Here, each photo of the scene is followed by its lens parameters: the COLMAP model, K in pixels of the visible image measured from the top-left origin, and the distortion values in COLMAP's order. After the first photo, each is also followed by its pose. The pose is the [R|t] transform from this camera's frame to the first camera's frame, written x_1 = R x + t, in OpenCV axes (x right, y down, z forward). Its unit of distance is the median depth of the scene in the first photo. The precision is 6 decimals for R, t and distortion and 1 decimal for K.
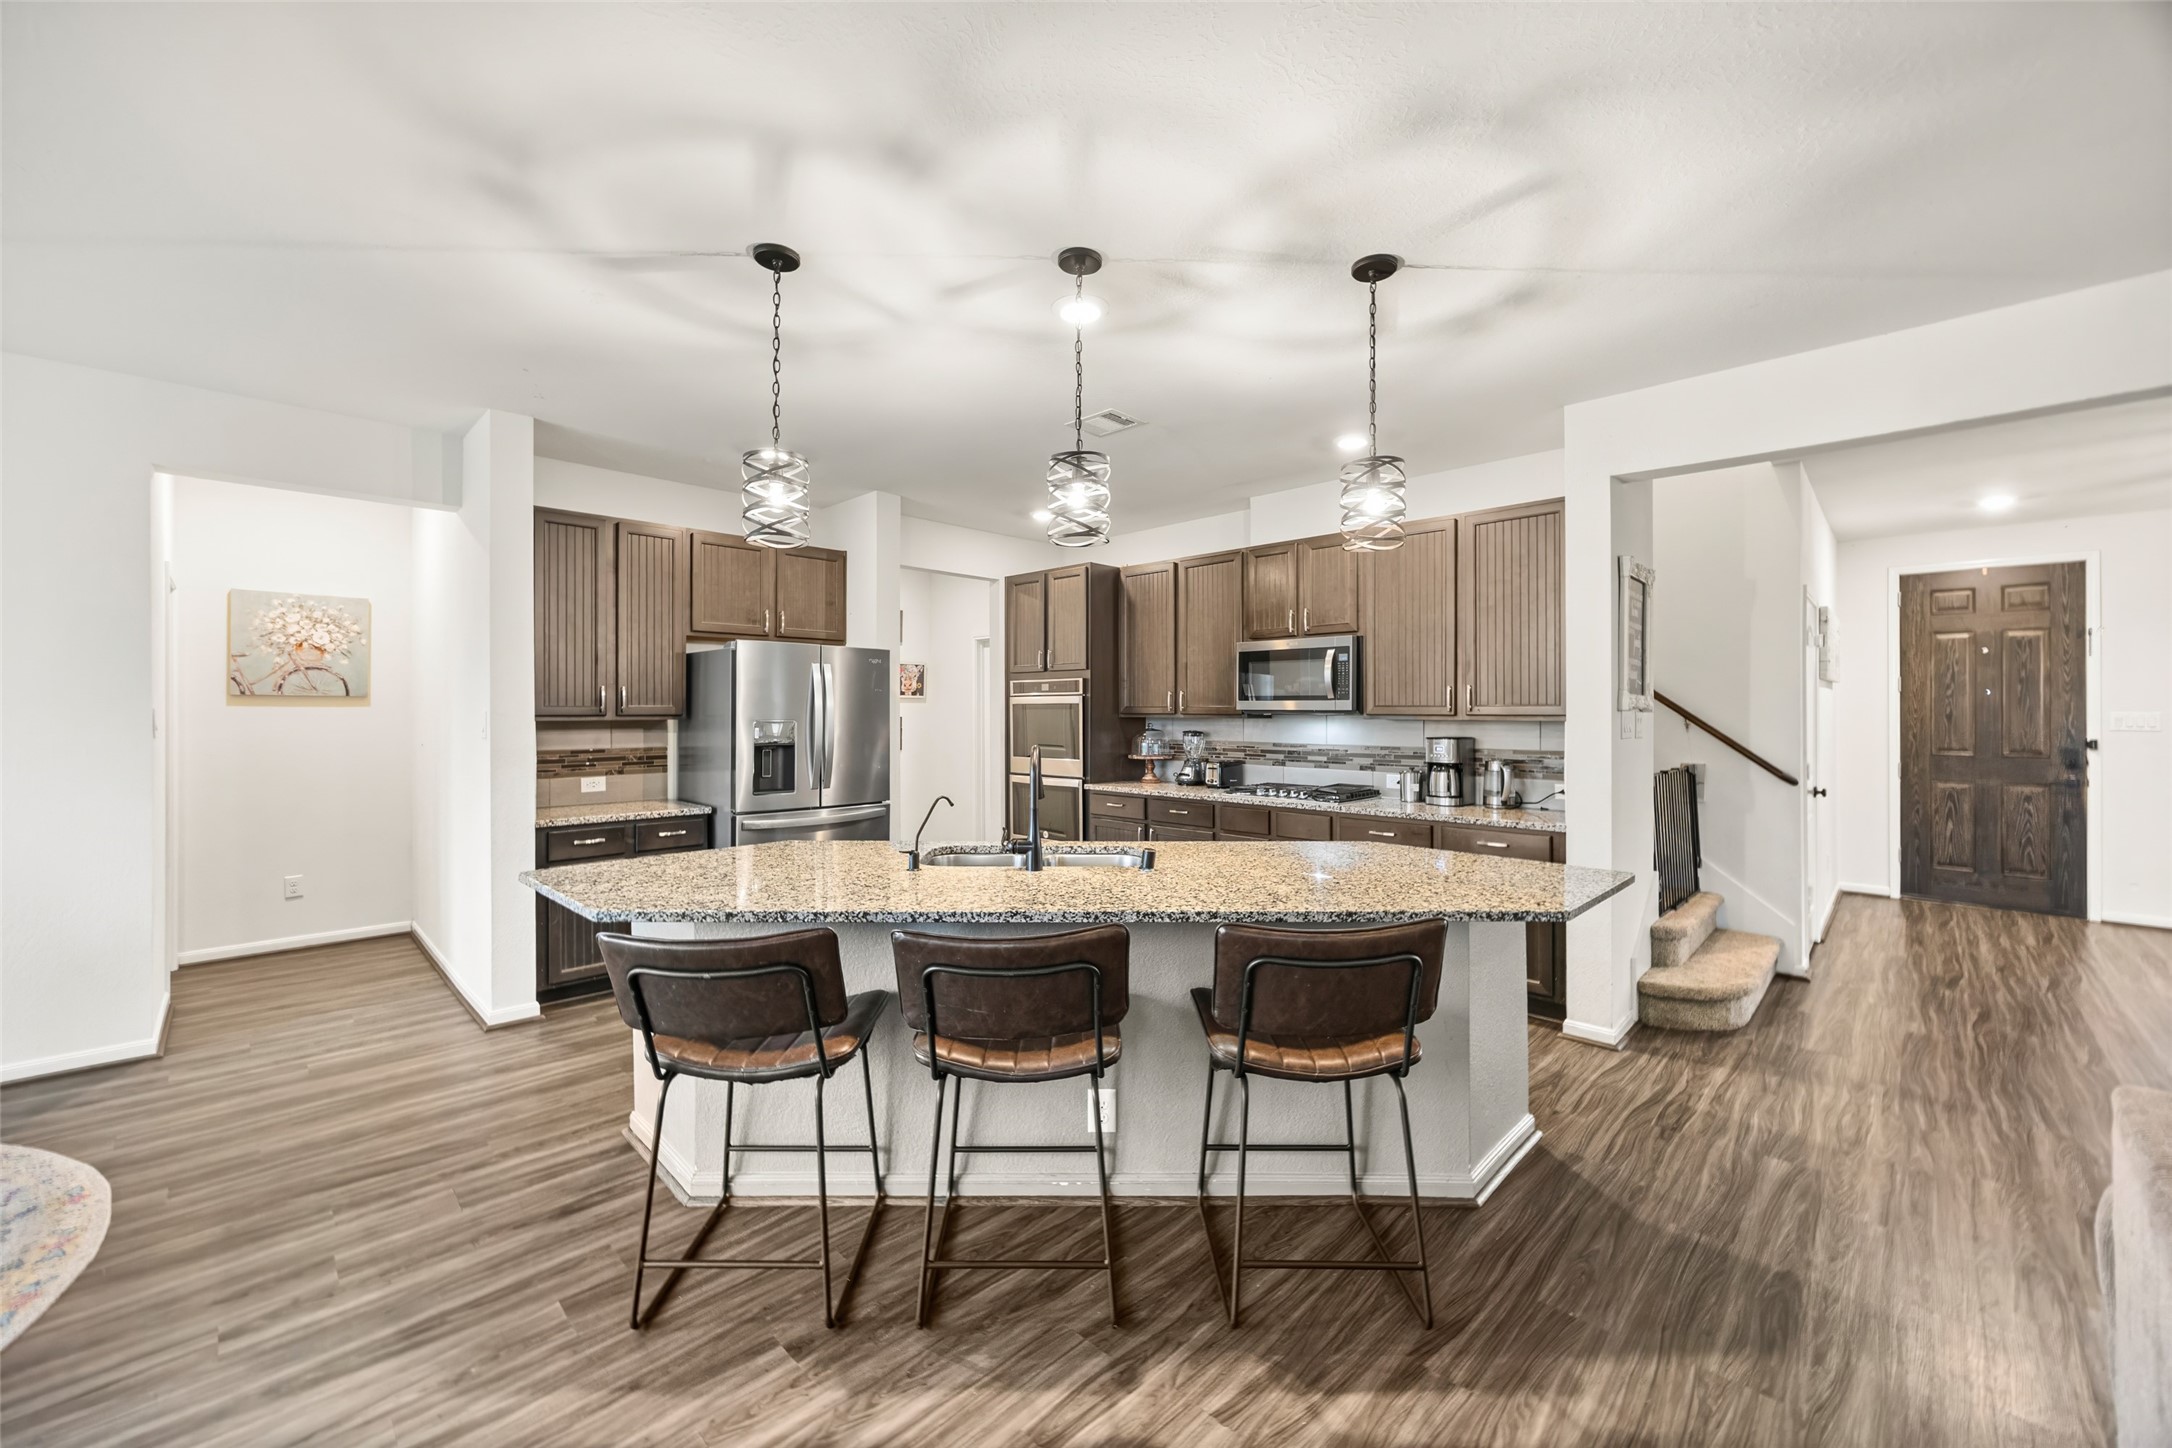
lens RADIAL K [[846.7, 0, 1071.4], [0, 846.7, 706.6], [0, 0, 1]] dist [-0.002940, -0.000302]
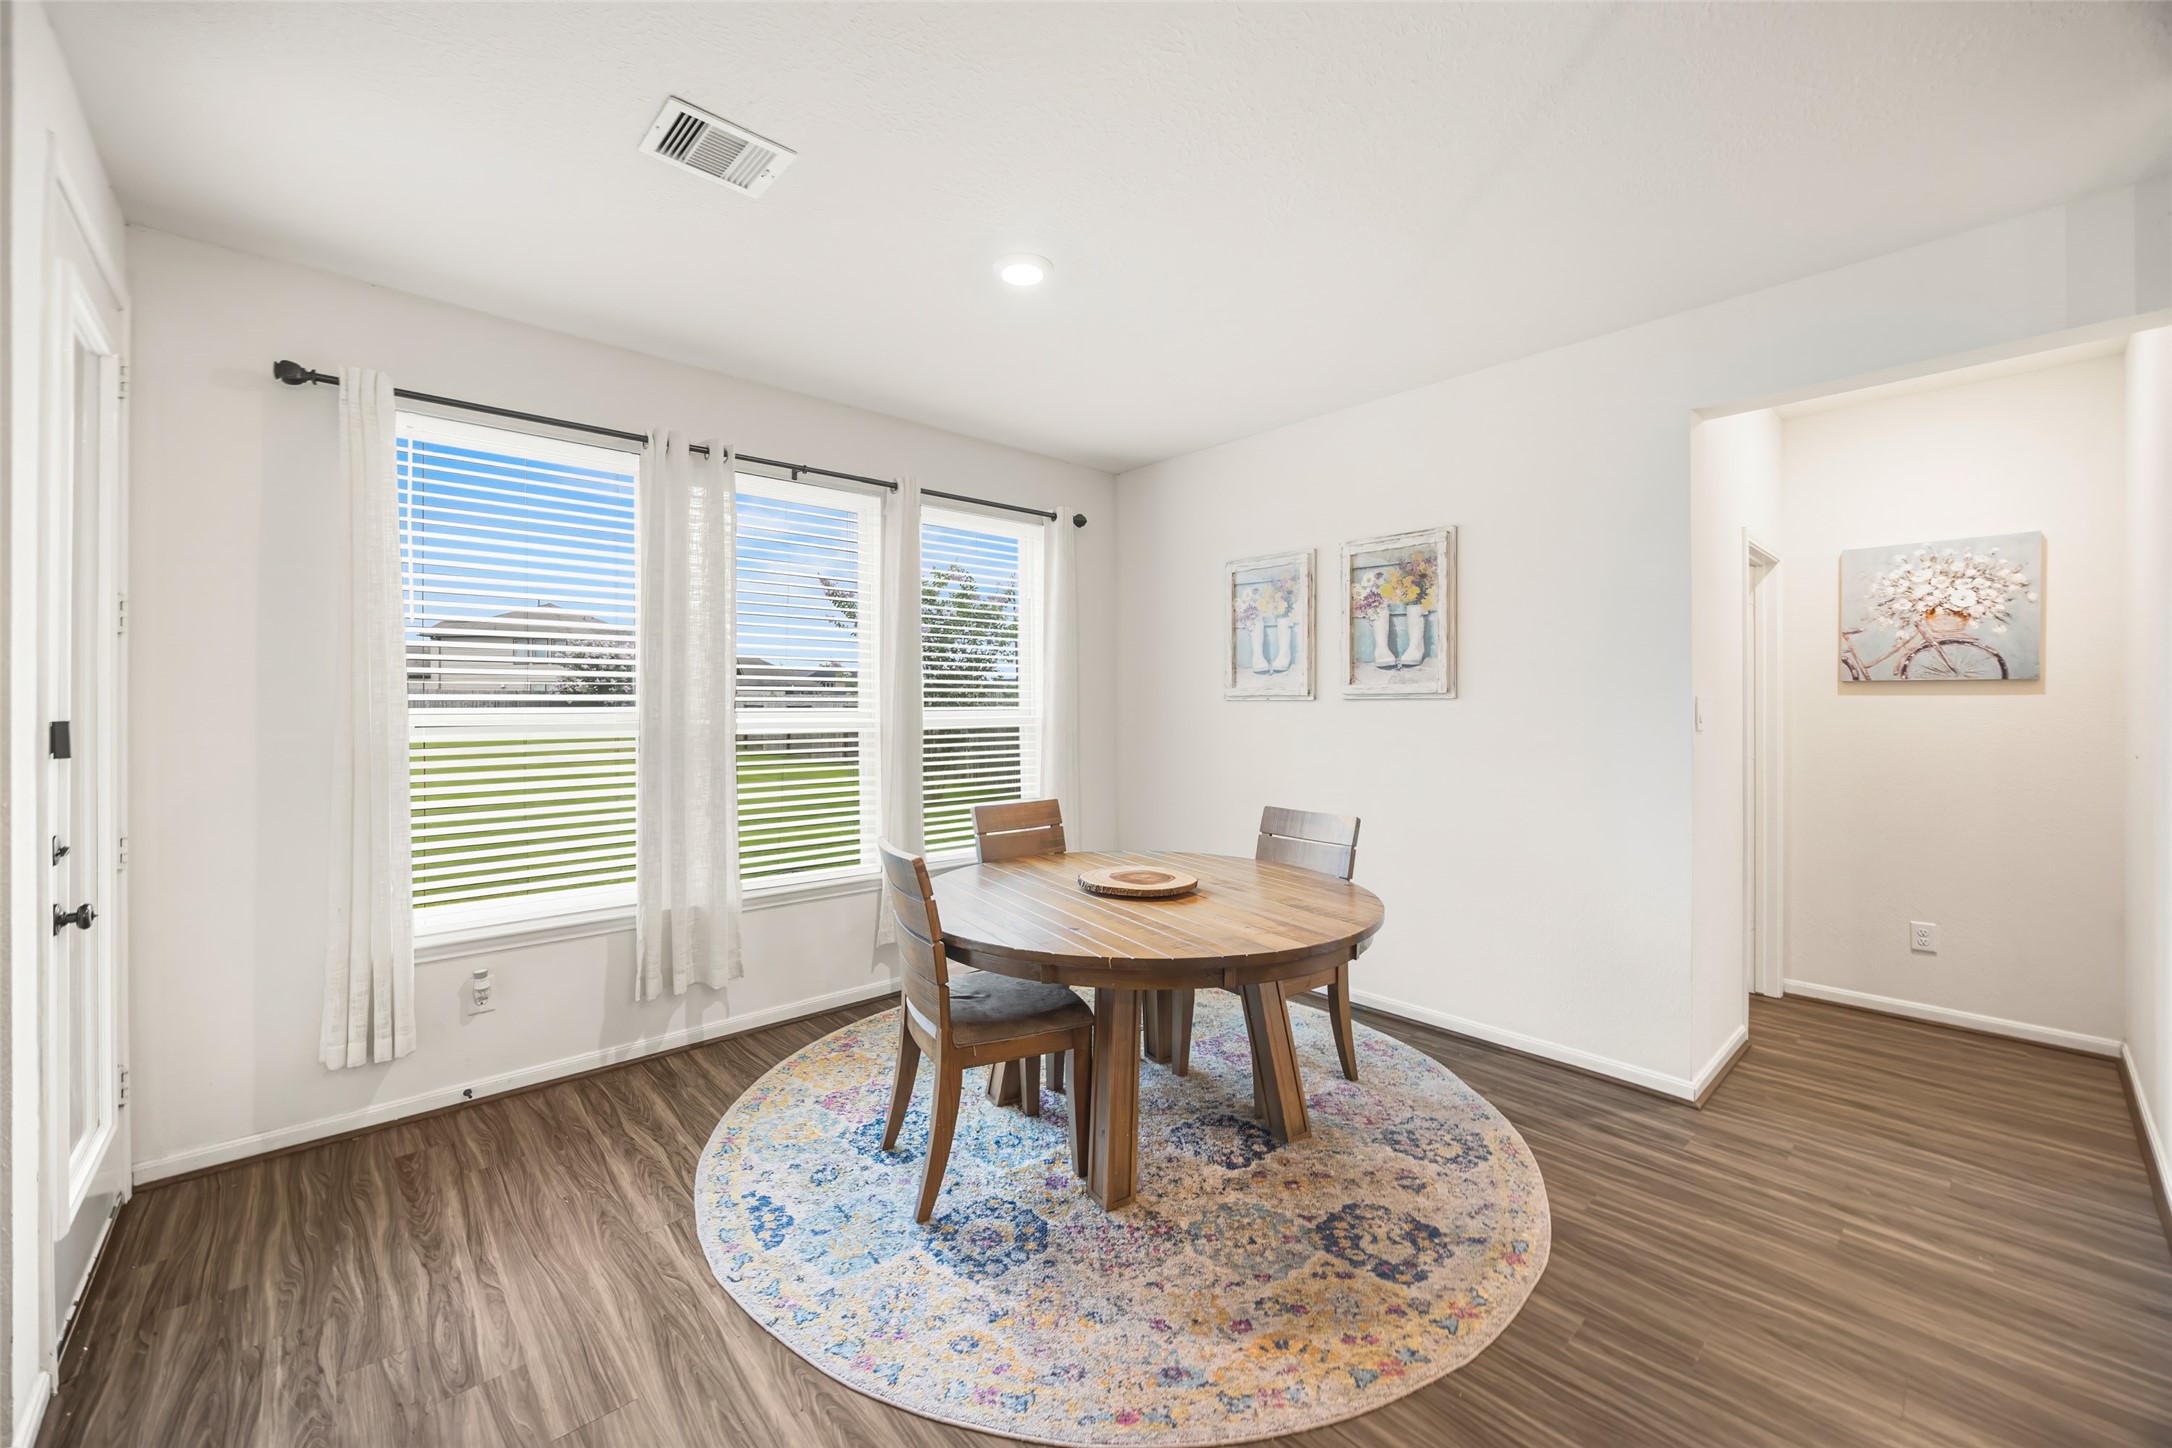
lens RADIAL K [[846.7, 0, 1066.4], [0, 846.7, 705.1], [0, 0, 1]] dist [-0.002940, -0.000302]
pose [[-0.051151, 0.004533, -0.998681, -0.143305], [0.004090, 0.999982, 0.004329, 0.002628], [0.998683, -0.003863, -0.051169, 0.292033]]
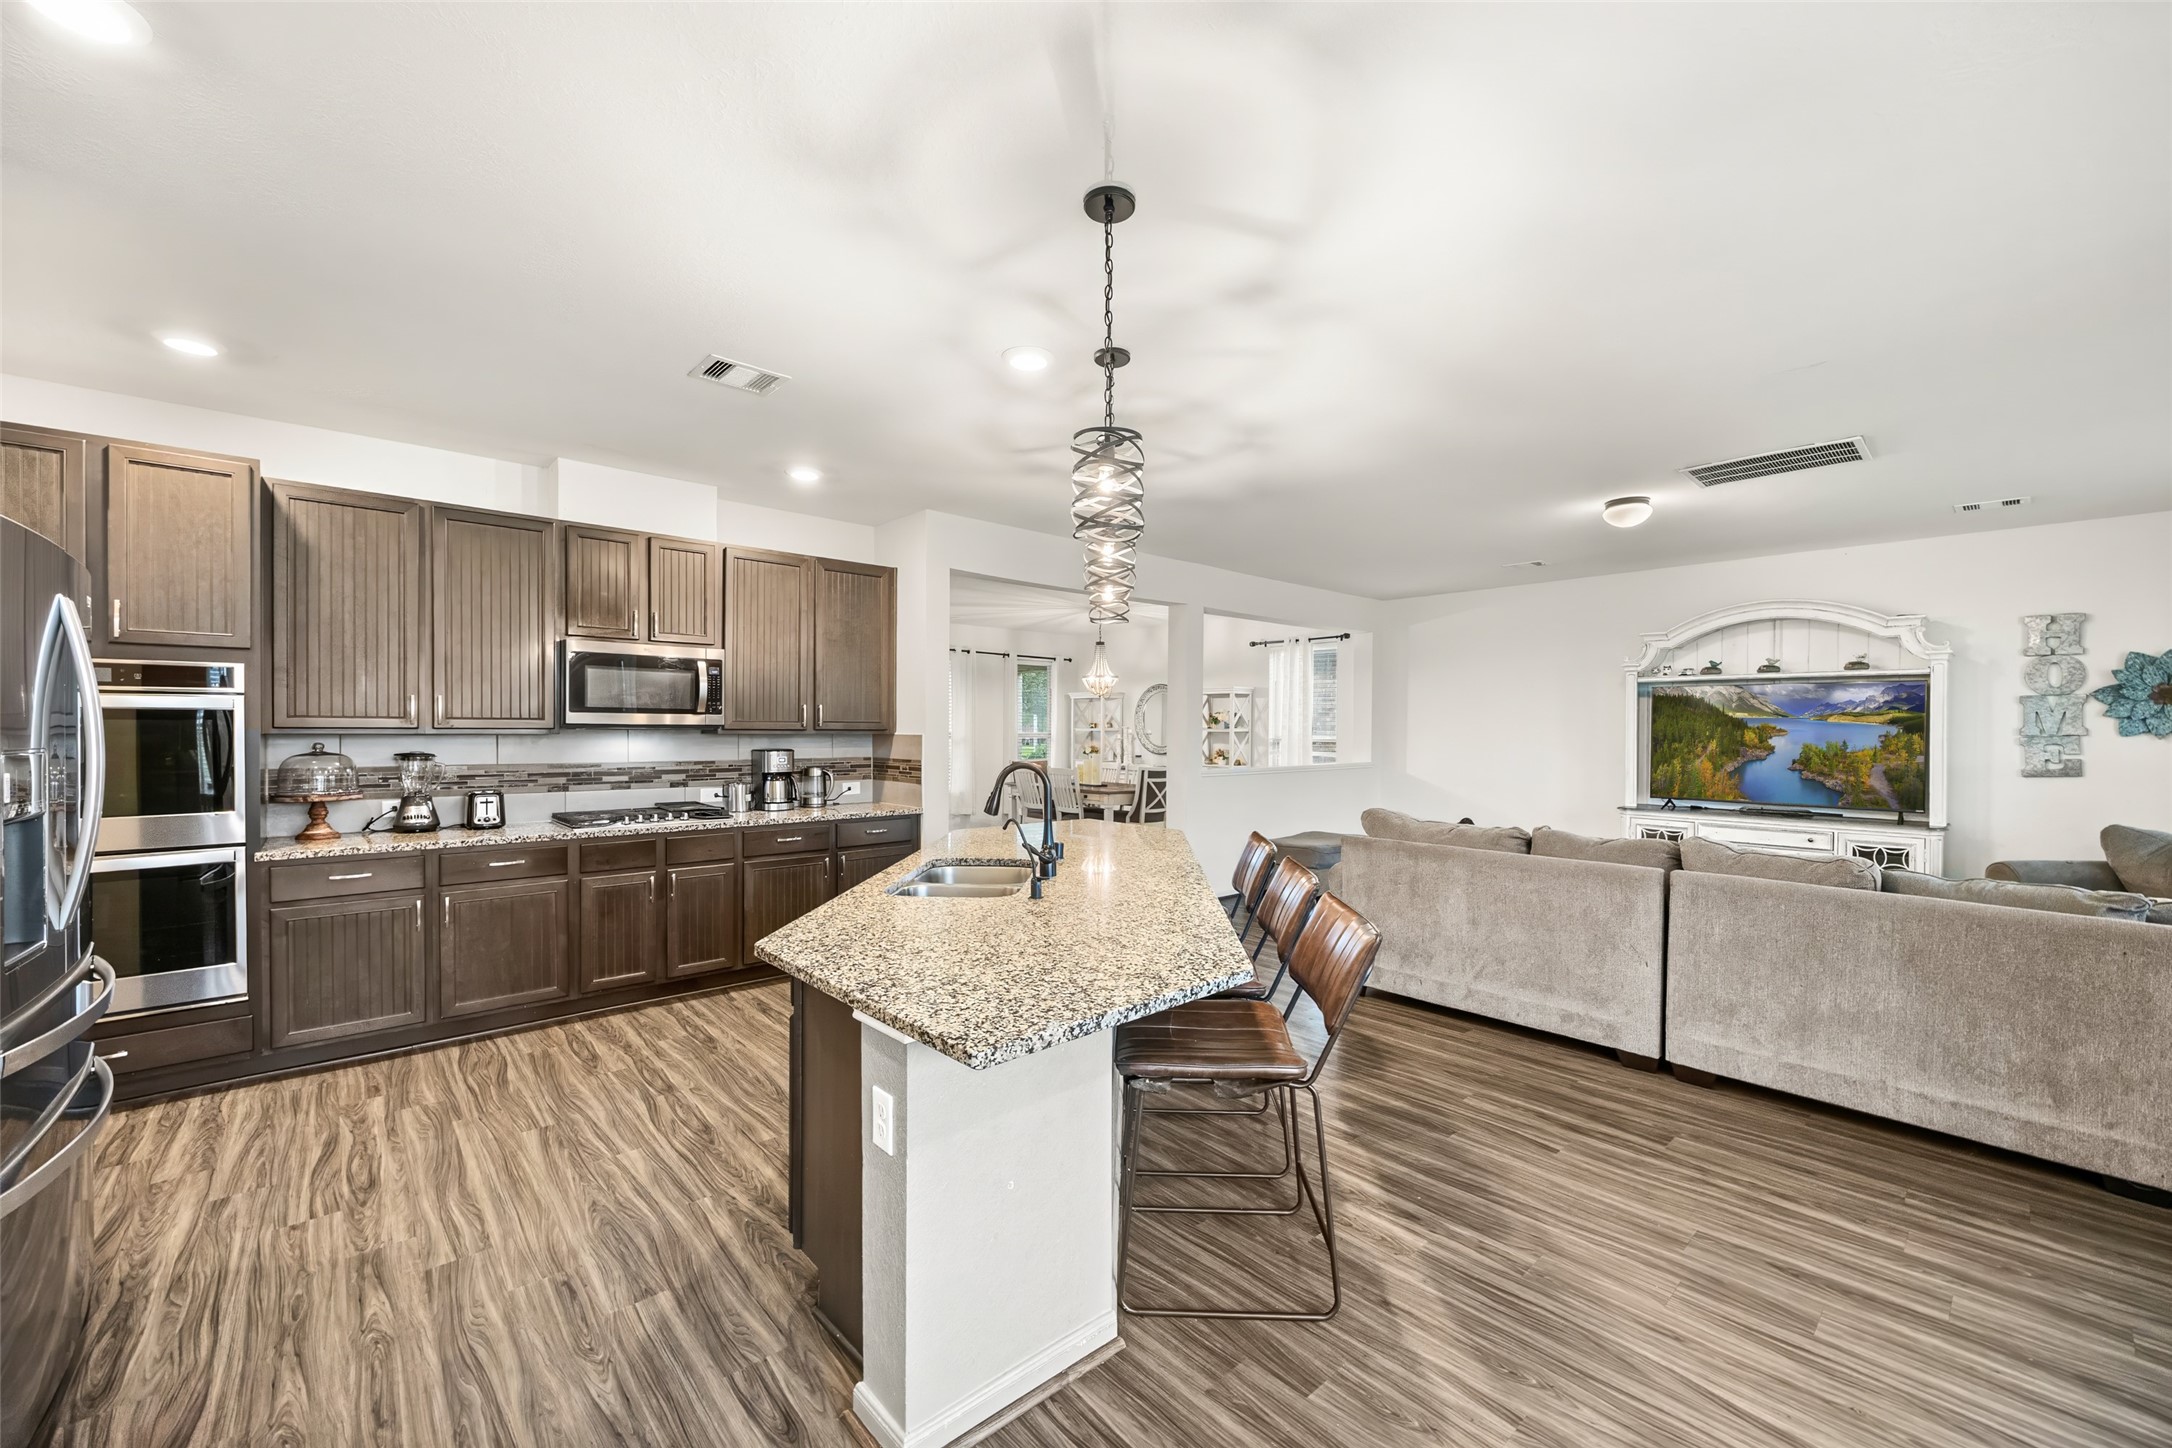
lens RADIAL K [[846.7, 0, 1087.5], [0, 846.7, 736.5], [0, 0, 1]] dist [-0.002940, -0.000302]
pose [[0.059852, -0.010654, 0.998150, -0.626268], [-0.012240, 0.999860, 0.011406, 0.000453], [-0.998132, -0.012900, 0.059714, 0.494377]]
